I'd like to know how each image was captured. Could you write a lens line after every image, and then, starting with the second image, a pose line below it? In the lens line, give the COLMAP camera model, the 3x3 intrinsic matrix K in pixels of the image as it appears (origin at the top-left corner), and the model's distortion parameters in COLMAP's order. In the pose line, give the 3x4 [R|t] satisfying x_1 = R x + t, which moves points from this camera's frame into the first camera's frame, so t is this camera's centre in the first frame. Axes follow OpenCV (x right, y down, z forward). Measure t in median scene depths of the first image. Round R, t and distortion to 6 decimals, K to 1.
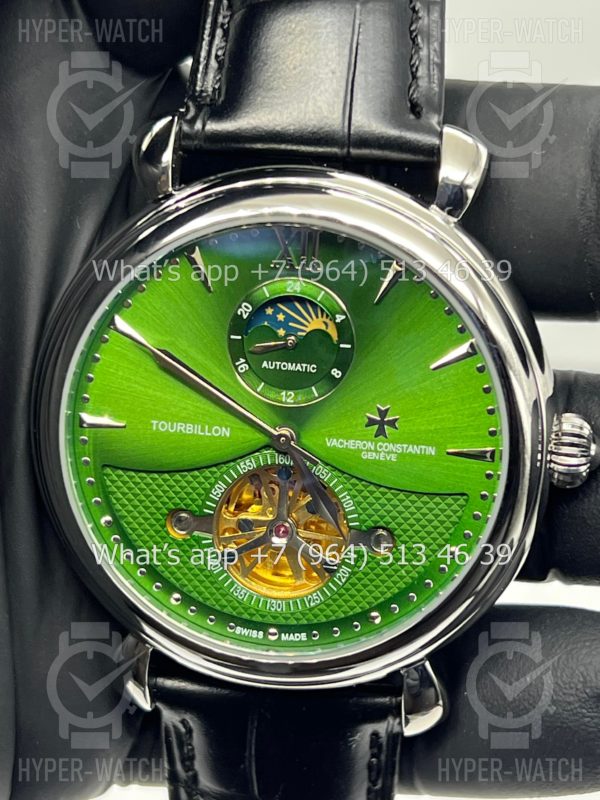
lens RADIAL K [[1912.8, 0, 300.0], [0, 1912.8, 400.0], [0, 0, 1]] dist [0.018615, 0.304934]
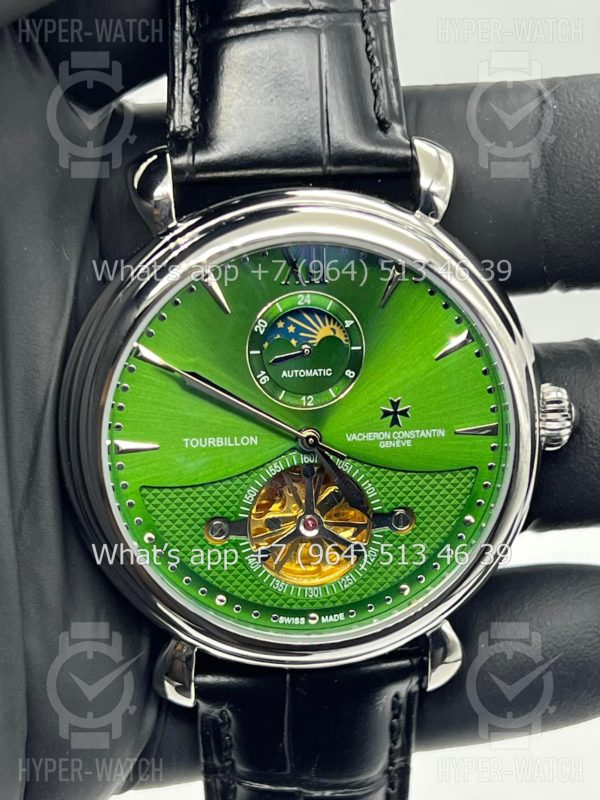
lens RADIAL K [[1912.8, 0, 300.0], [0, 1912.8, 400.0], [0, 0, 1]] dist [0.018615, 0.304934]
pose [[0.965735, -0.128333, 0.225581, -0.253635], [0.122301, 0.991663, 0.040575, -0.046429], [-0.228908, -0.011596, 0.973379, -0.054951]]
